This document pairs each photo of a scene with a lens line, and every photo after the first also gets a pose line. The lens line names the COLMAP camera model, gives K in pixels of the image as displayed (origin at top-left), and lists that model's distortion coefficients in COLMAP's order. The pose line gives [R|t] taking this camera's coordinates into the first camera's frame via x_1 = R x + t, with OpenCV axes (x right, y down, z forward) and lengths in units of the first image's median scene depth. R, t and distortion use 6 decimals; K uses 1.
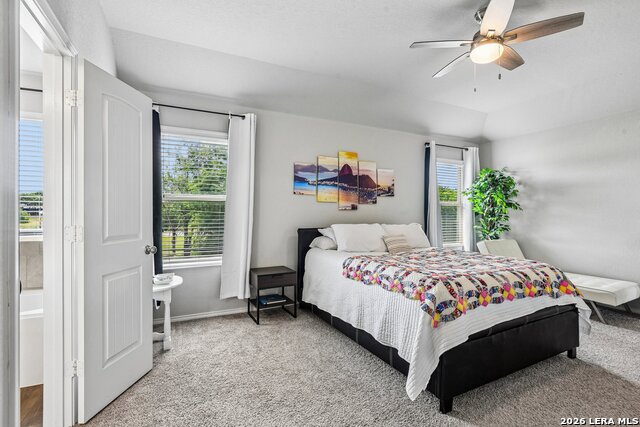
lens RADIAL K [[296.5, 0, 321.5], [0, 296.5, 211.2], [0, 0, 1]] dist [-0.012498, -0.004736]
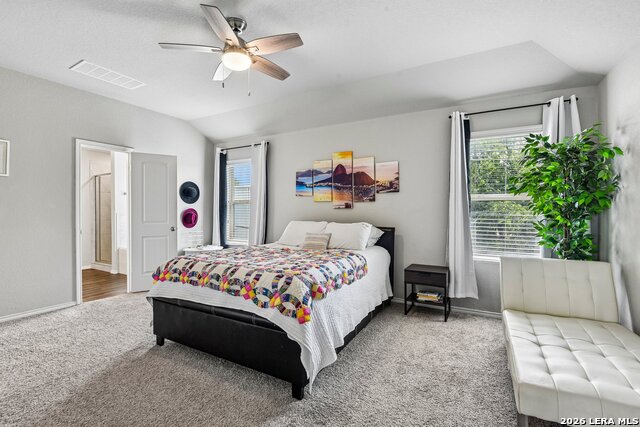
lens RADIAL K [[296.5, 0, 341.5], [0, 296.5, 217.6], [0, 0, 1]] dist [-0.012498, -0.004736]
pose [[0.583183, 0.005442, -0.812323, 0.928246], [-0.000693, 0.999981, 0.006201, 0.020998], [0.812341, -0.003053, 0.583175, 0.399785]]
